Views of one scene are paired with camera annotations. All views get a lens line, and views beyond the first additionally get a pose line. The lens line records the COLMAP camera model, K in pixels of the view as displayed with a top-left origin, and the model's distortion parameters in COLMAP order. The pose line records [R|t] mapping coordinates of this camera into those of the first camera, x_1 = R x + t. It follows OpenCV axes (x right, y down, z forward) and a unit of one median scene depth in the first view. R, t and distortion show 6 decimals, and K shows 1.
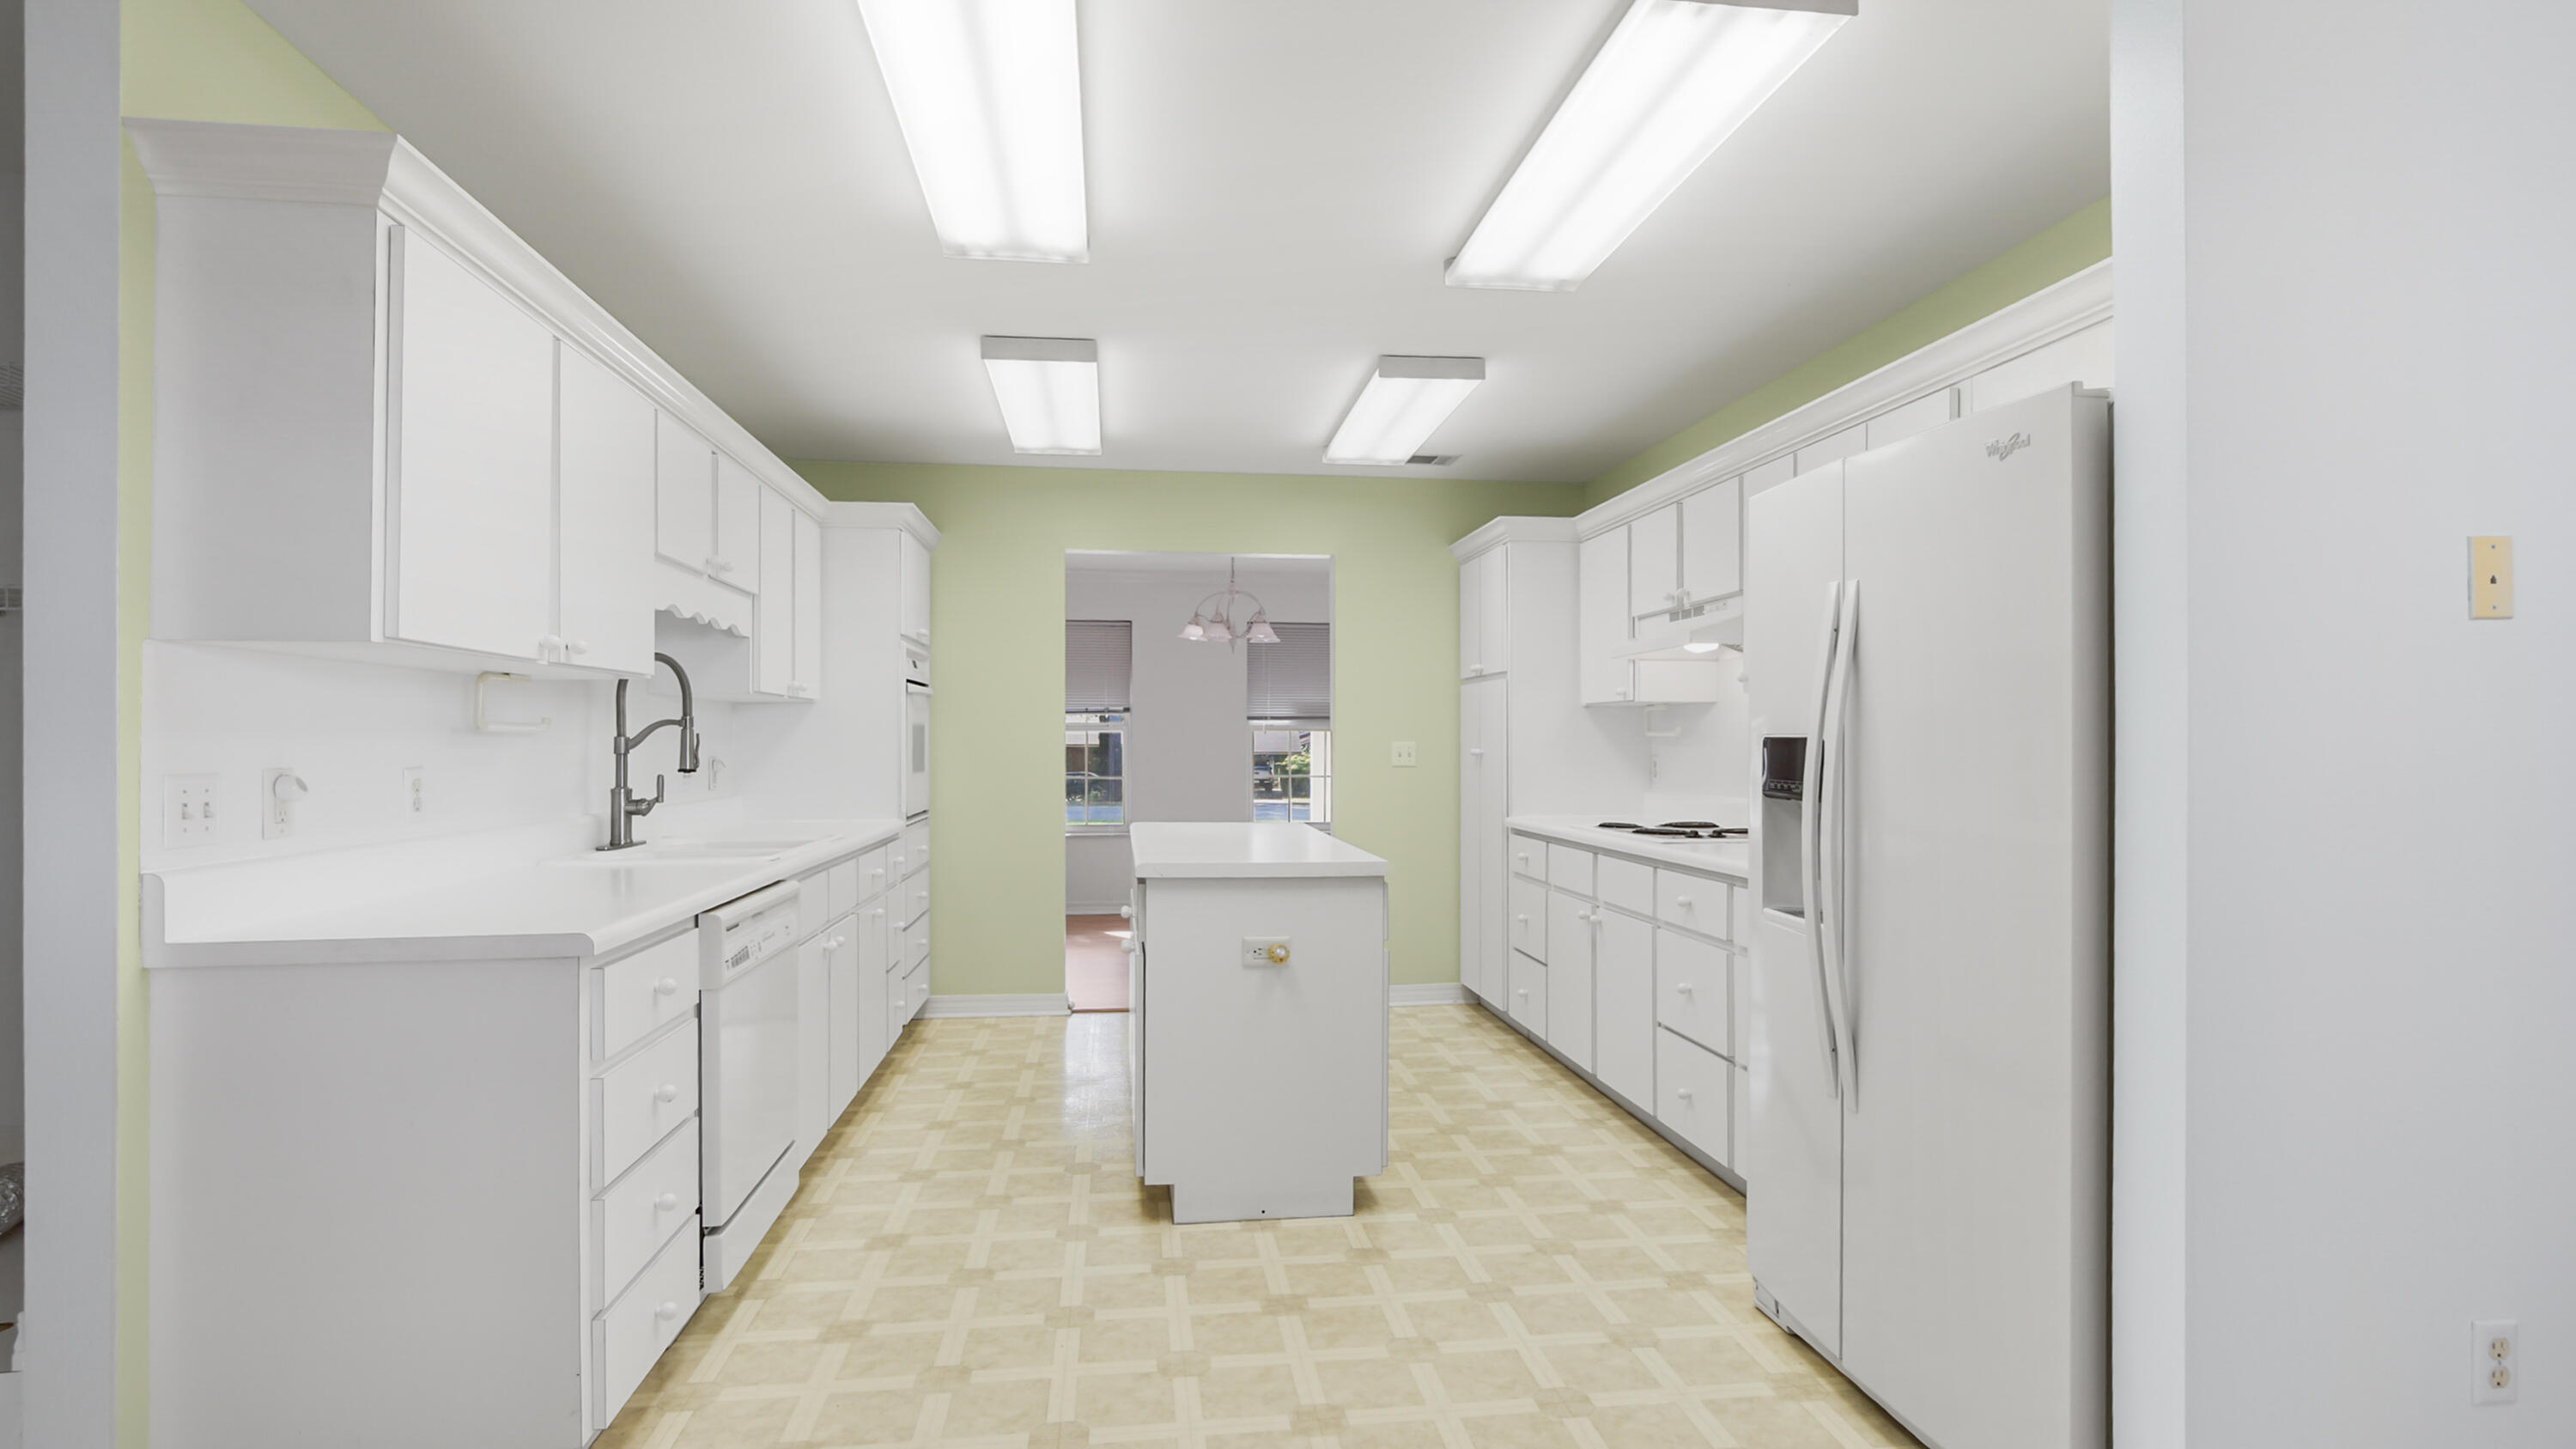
lens RADIAL K [[1223.5, 0, 1281.9], [0, 1223.5, 732.7], [0, 0, 1]] dist [-0.008493, 0.000269]
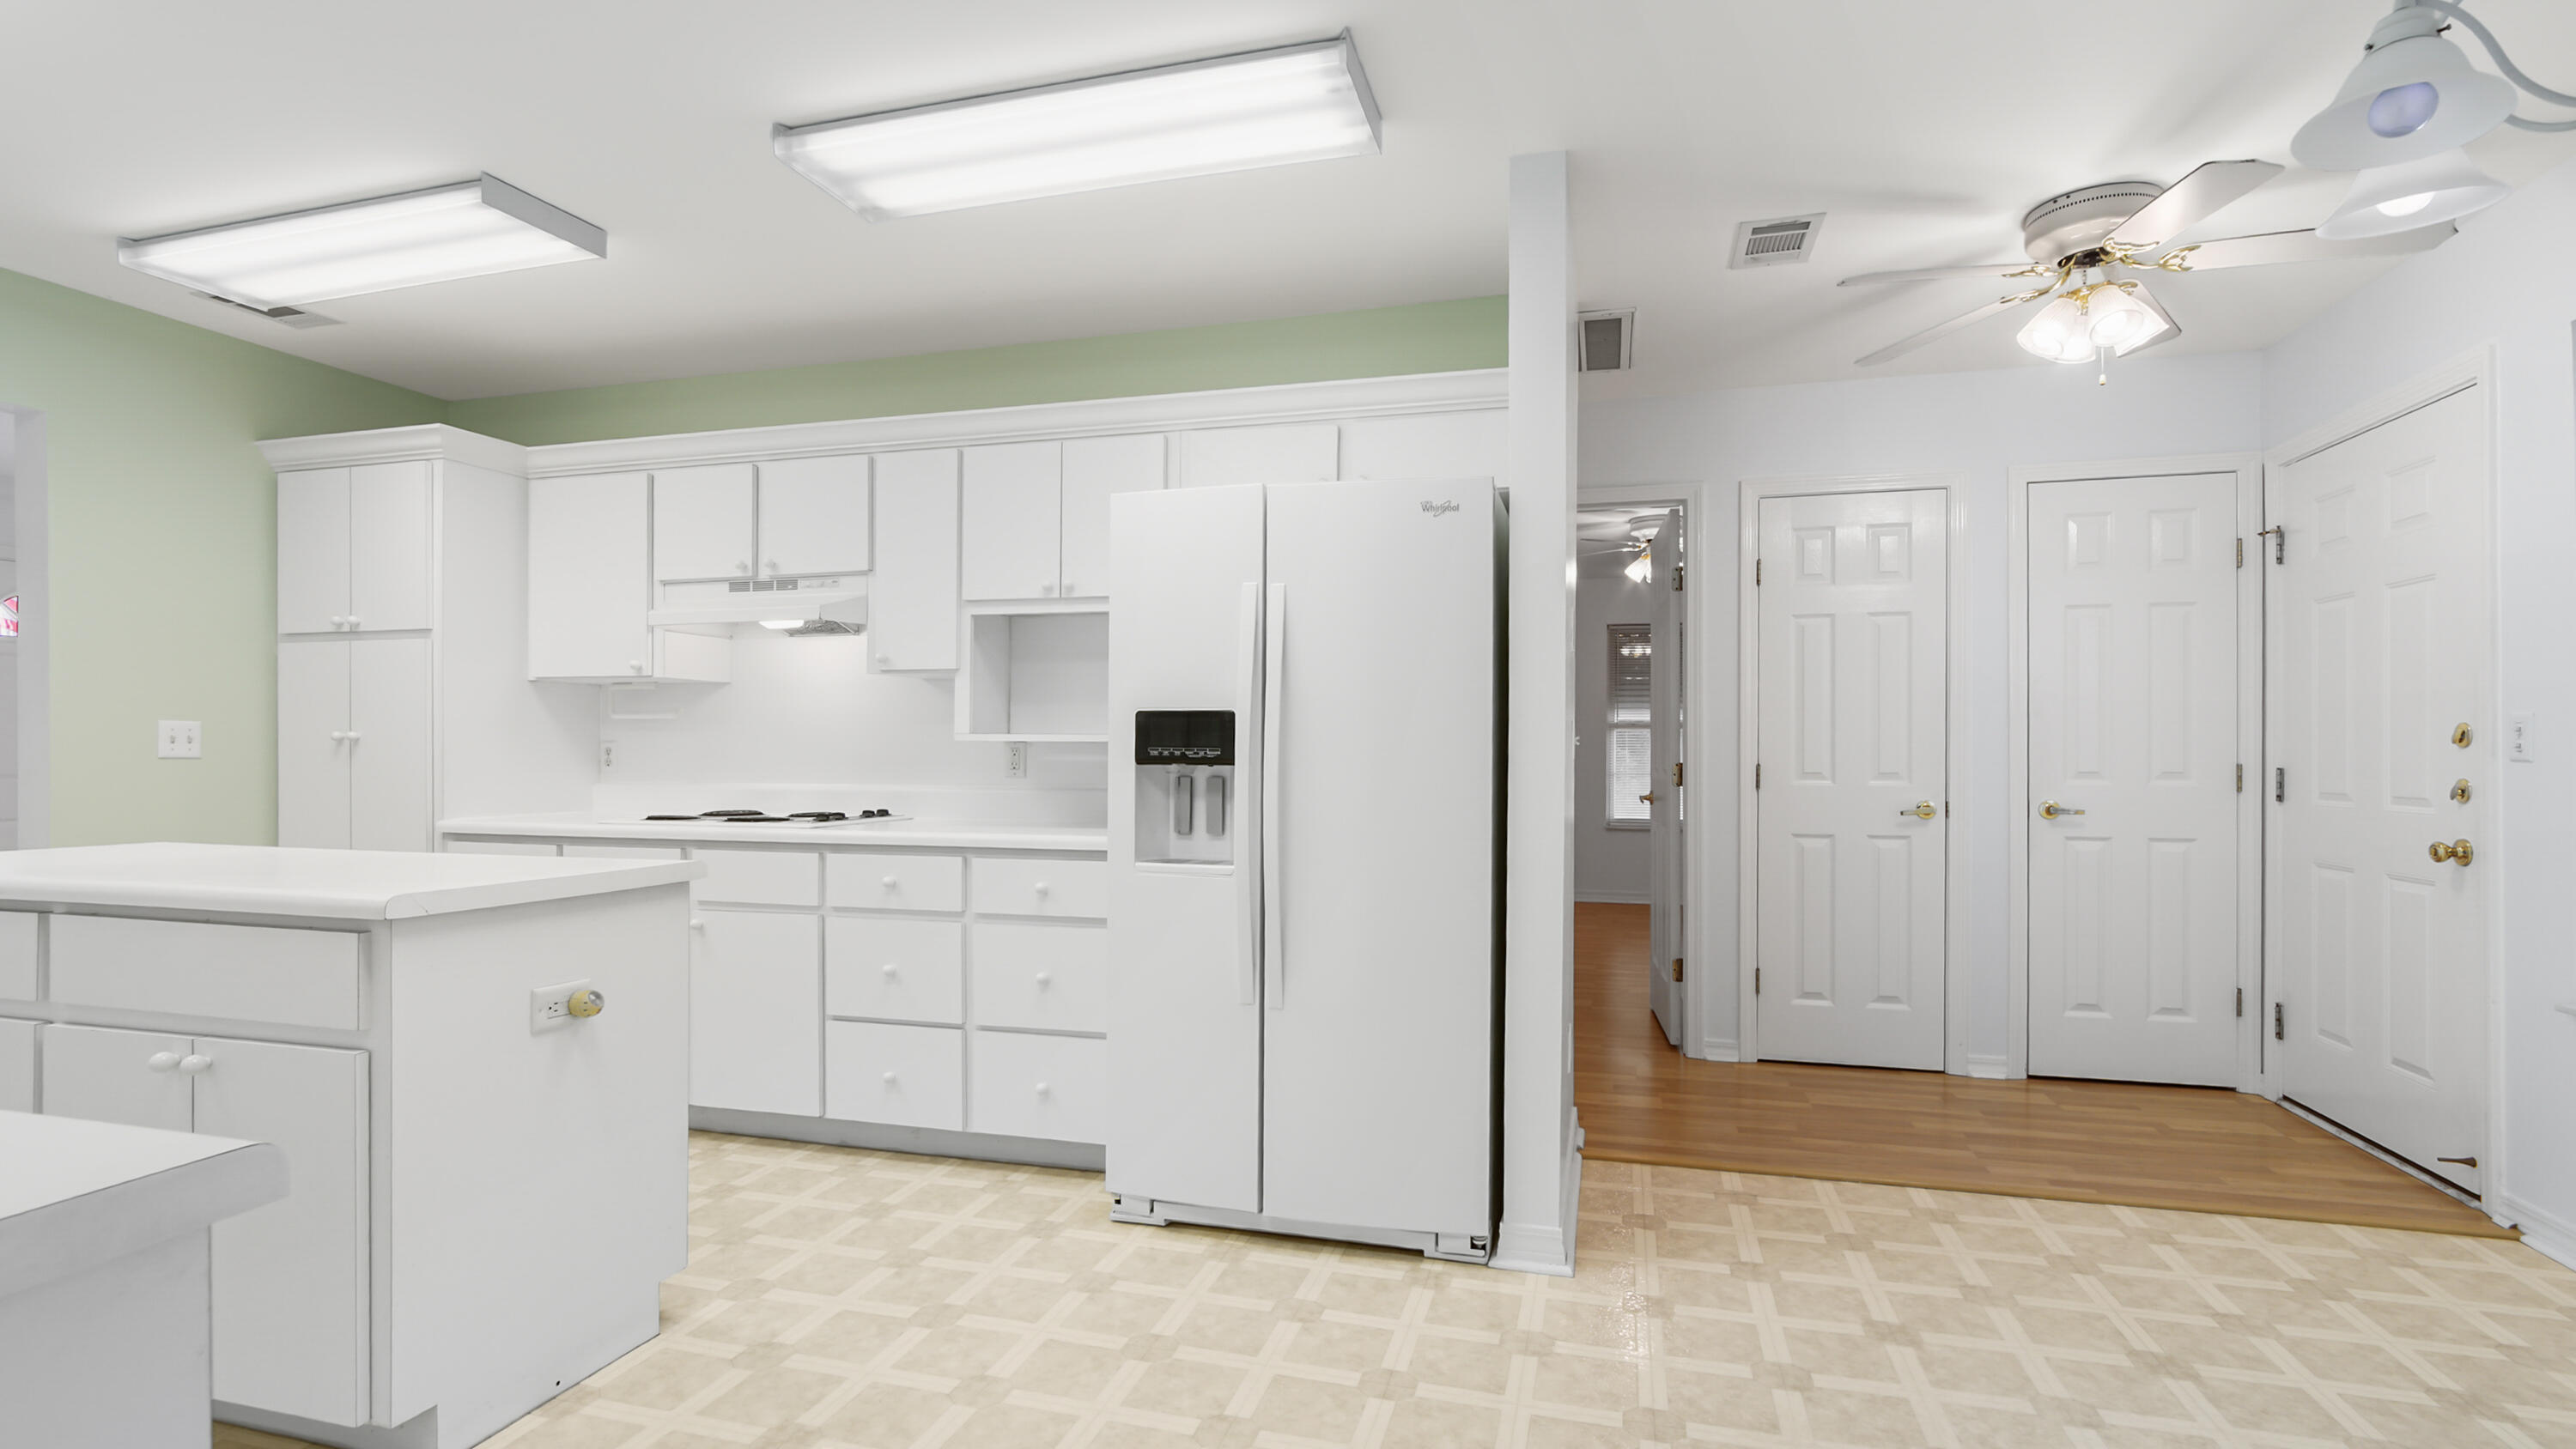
lens RADIAL K [[1192.7, 0, 1285.2], [0, 1192.7, 757.7], [0, 0, 1]] dist [-0.023044, 0.000101]
pose [[0.388319, -0.001624, 0.921524, -0.477871], [-0.009812, 0.999934, 0.005897, 0.033498], [-0.921473, -0.011332, 0.388277, 0.380992]]
